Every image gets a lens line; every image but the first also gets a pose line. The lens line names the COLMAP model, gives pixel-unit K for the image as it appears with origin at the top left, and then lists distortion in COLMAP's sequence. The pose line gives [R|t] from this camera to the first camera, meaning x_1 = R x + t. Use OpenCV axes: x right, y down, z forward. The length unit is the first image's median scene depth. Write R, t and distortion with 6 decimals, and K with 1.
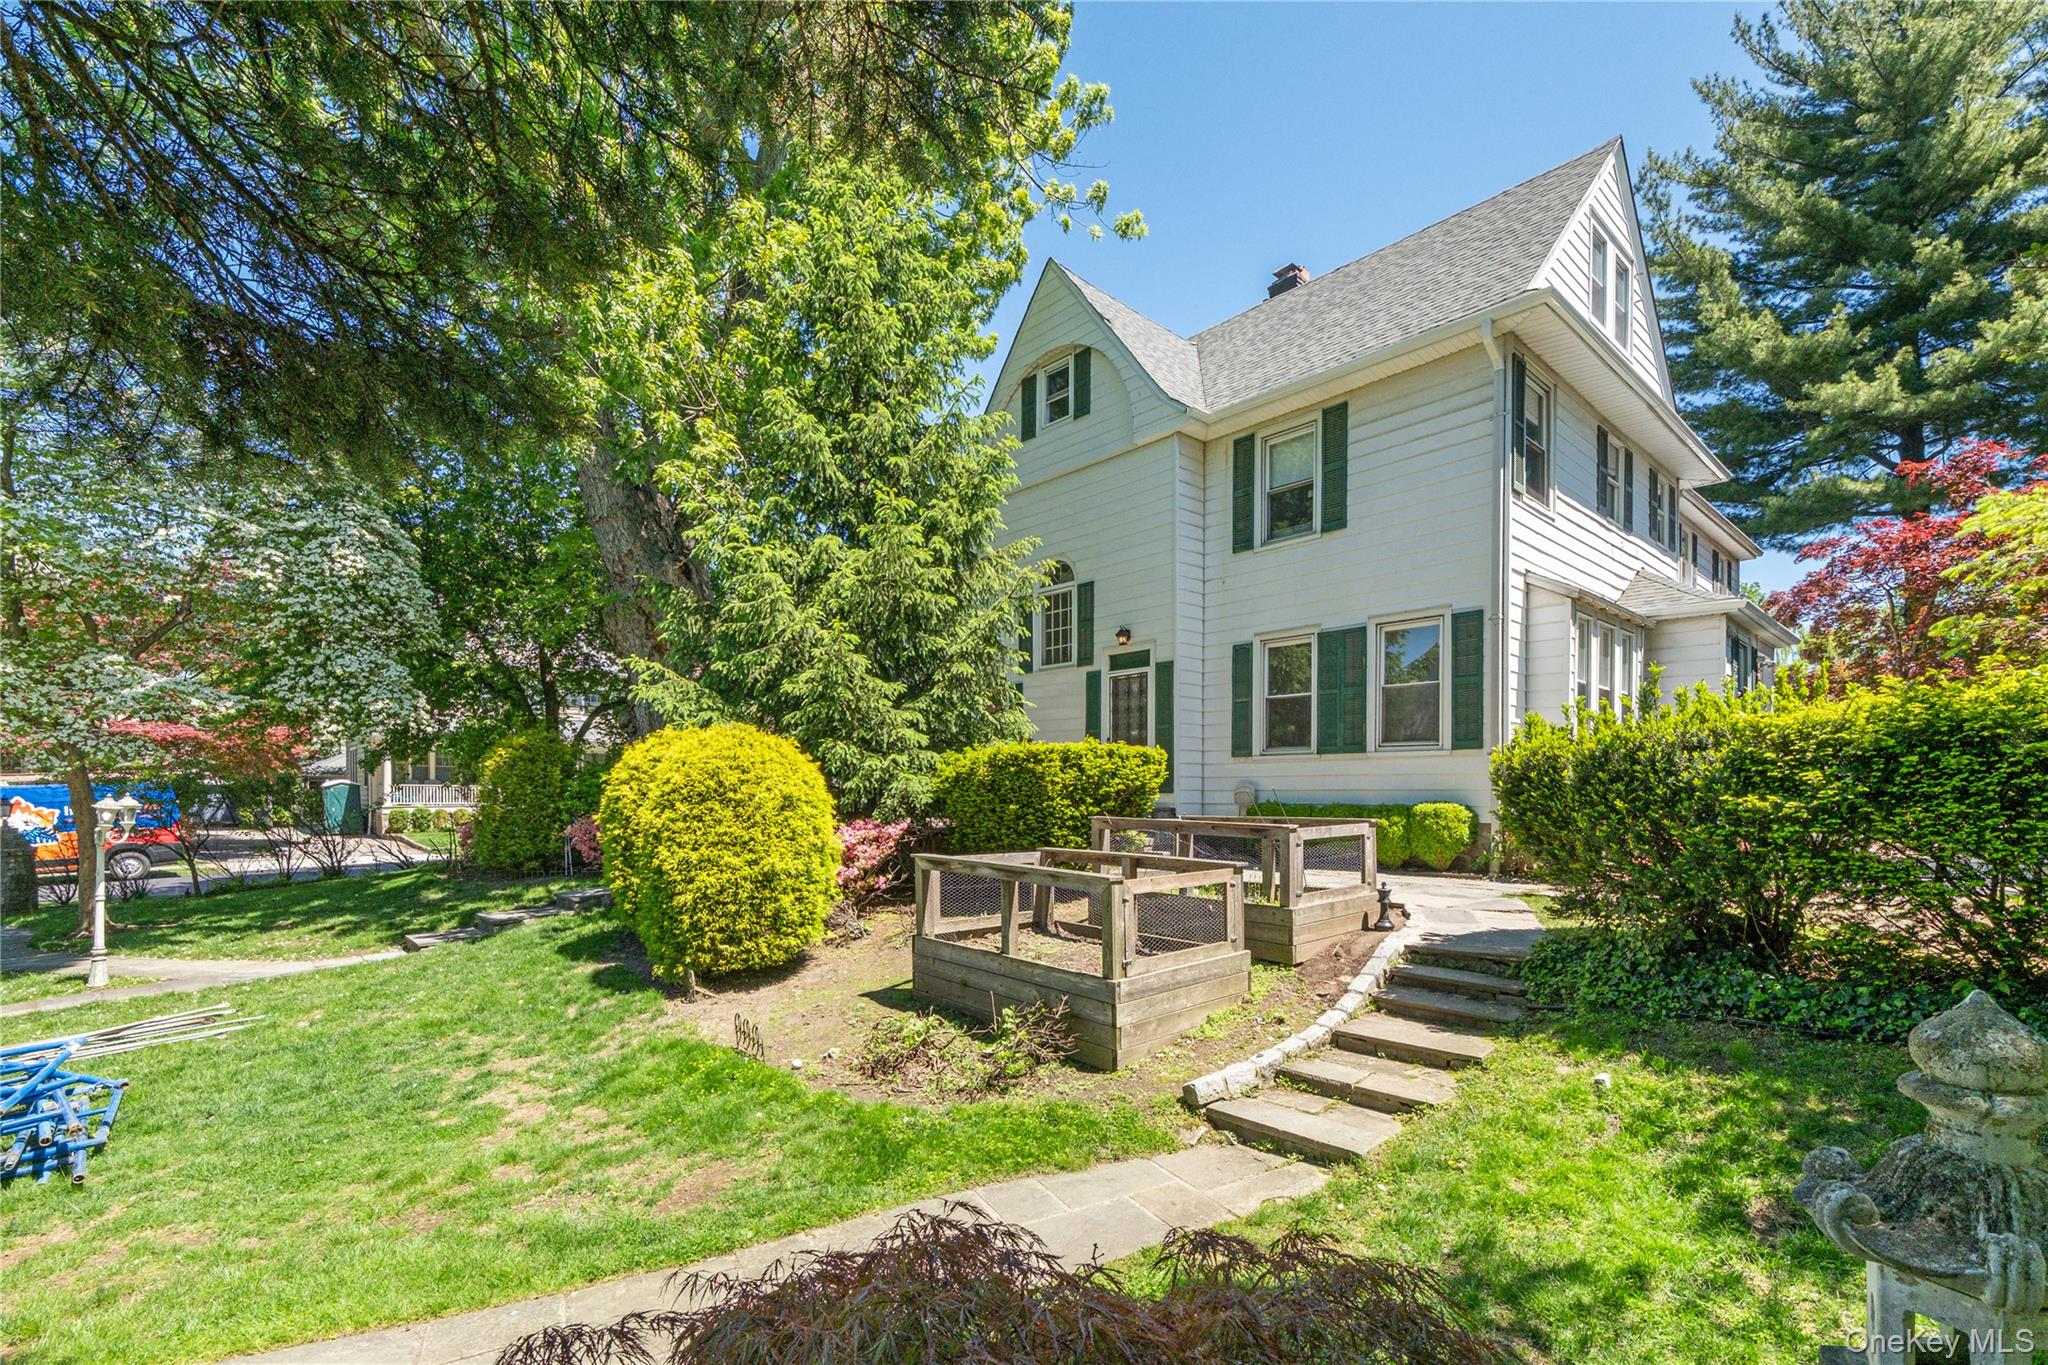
lens RADIAL K [[871.7, 0, 1009.0], [0, 871.7, 791.6], [0, 0, 1]] dist [-0.000696, 0.000725]
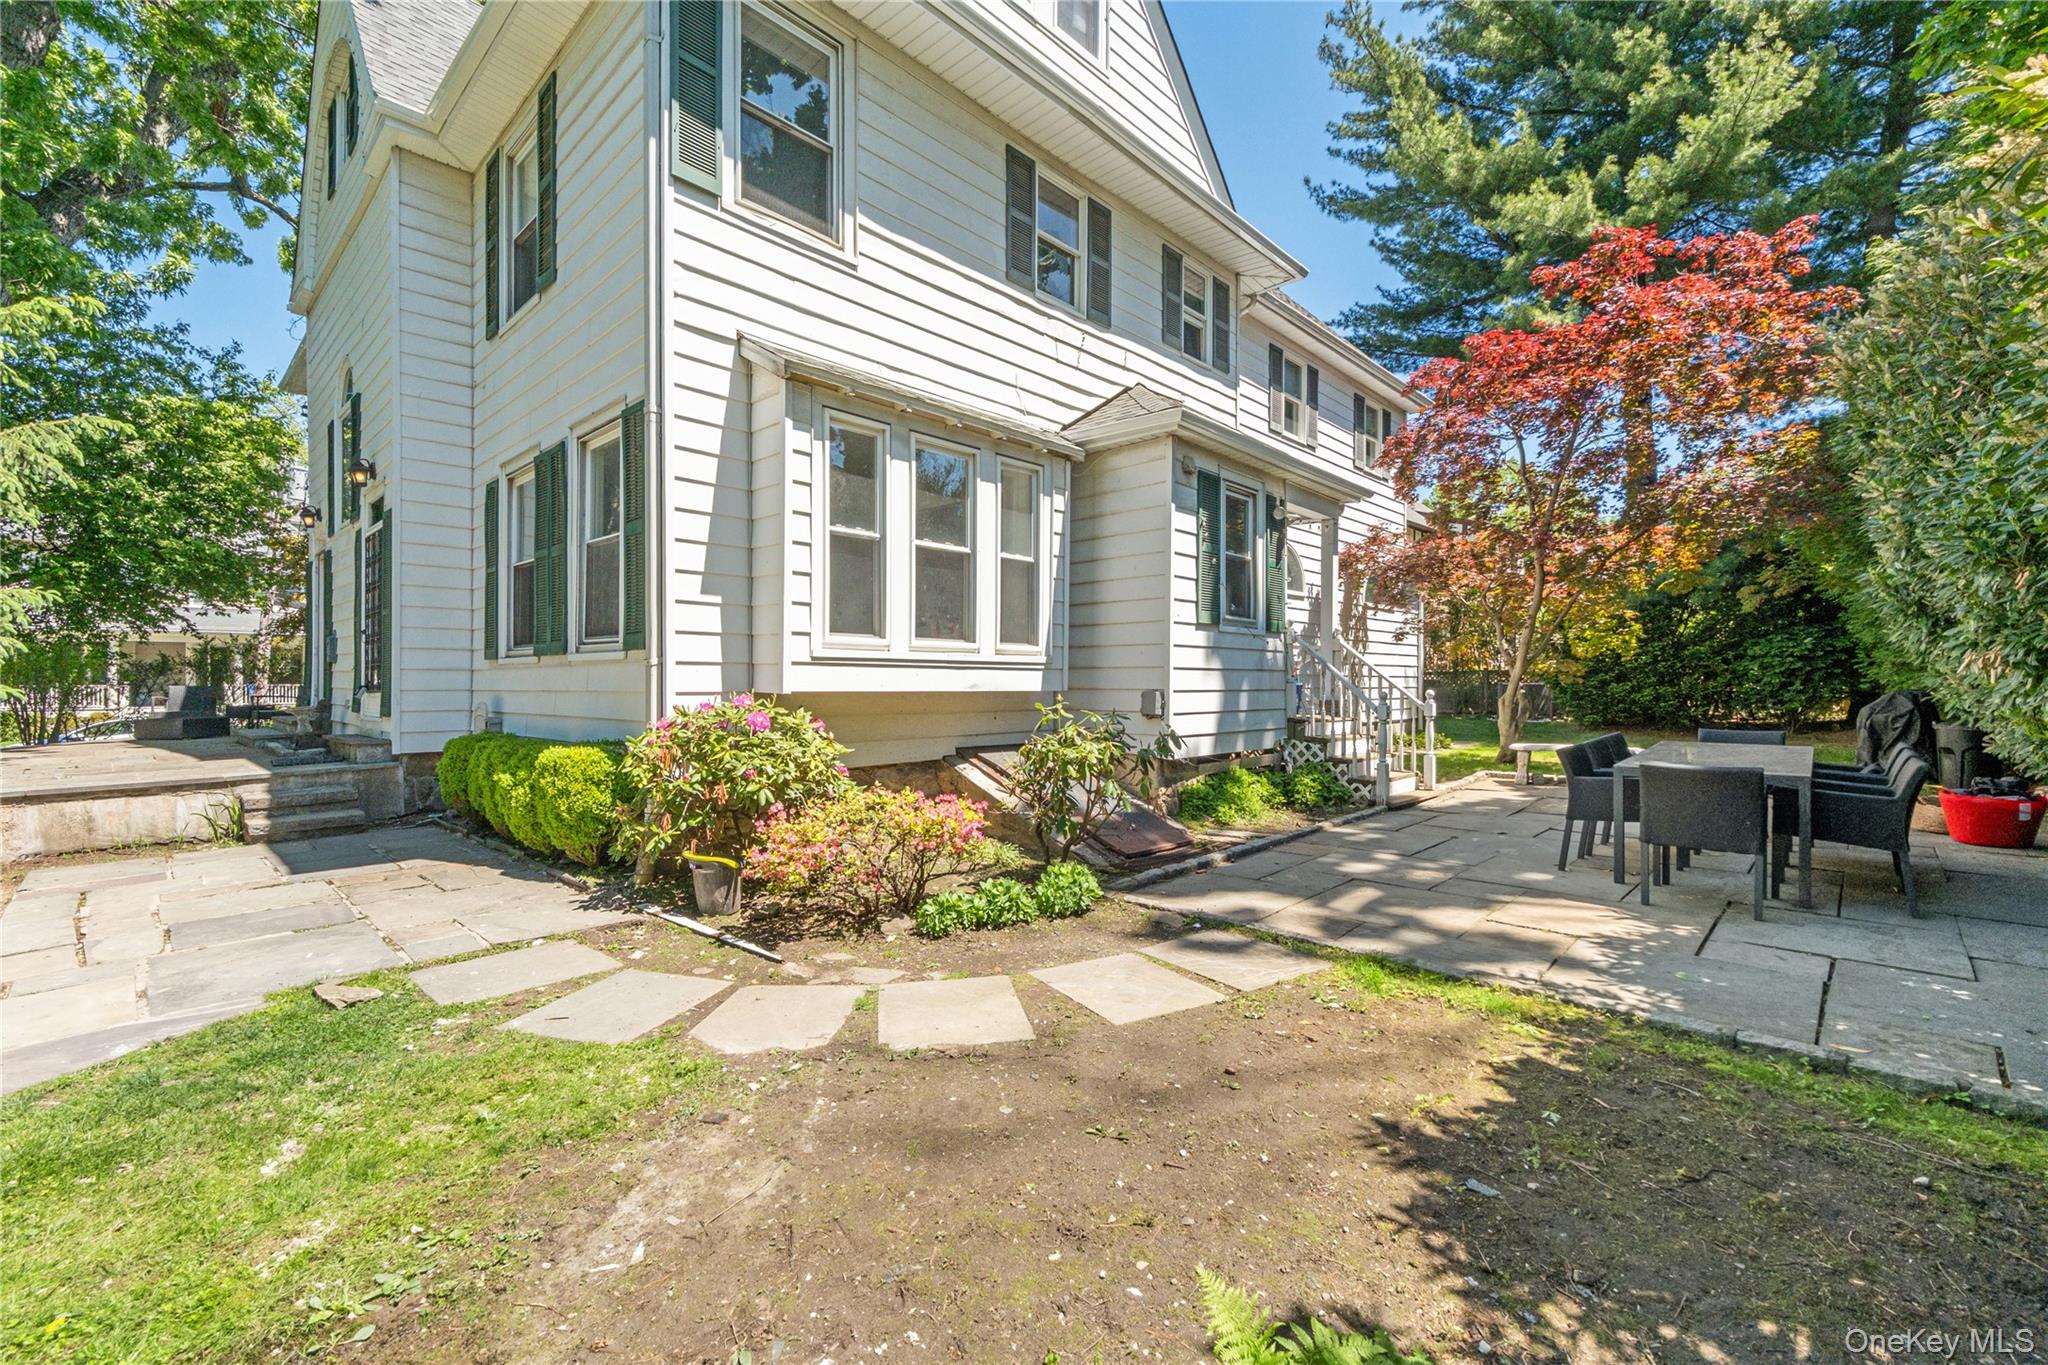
lens RADIAL K [[871.7, 0, 1025.9], [0, 871.7, 680.5], [0, 0, 1]] dist [-0.000696, 0.000725]
pose [[0.996062, -0.007048, 0.088379, 0.421989], [0.008876, 0.999754, -0.020310, -0.011090], [-0.088215, 0.021014, 0.995880, 0.251365]]
